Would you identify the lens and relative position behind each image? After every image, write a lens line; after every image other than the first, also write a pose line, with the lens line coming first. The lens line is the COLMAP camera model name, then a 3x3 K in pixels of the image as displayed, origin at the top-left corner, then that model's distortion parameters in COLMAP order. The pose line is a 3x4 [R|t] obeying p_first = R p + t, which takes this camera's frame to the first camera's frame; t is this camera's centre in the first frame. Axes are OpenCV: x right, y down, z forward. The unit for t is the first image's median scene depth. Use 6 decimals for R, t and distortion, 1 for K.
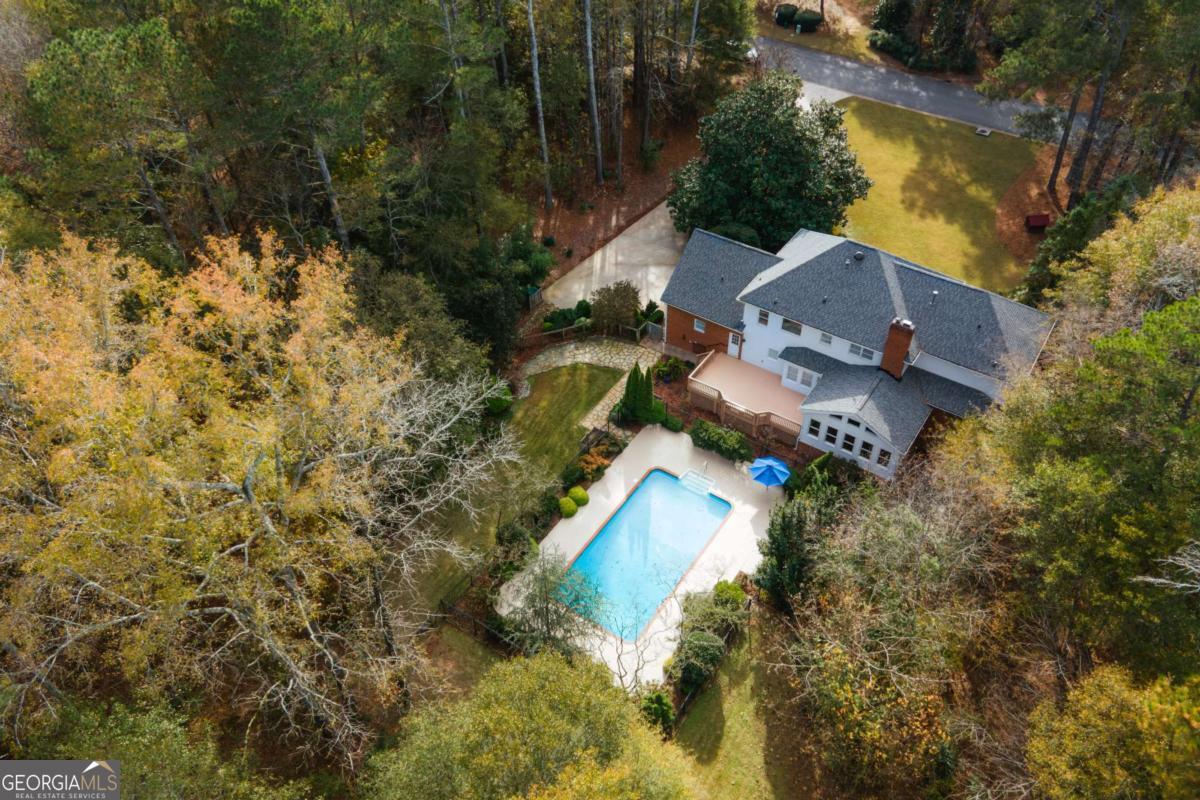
lens RADIAL K [[885.7, 0, 599.1], [0, 885.7, 401.6], [0, 0, 1]] dist [0.004355, 0.000422]
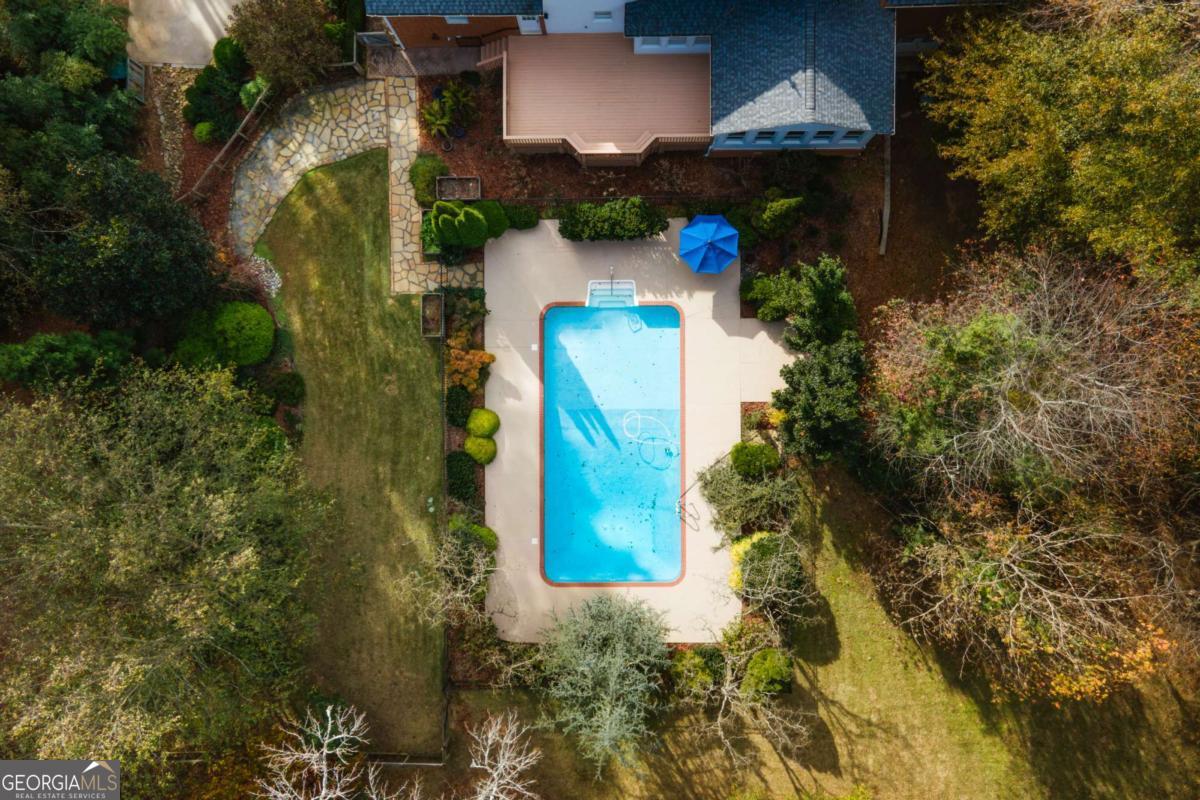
lens RADIAL K [[885.7, 0, 608.3], [0, 885.7, 404.3], [0, 0, 1]] dist [0.004355, 0.000422]
pose [[0.823321, -0.567452, 0.011855, 0.052635], [0.393317, 0.585477, 0.708885, -0.321121], [-0.409199, -0.578978, 0.705224, 0.468514]]
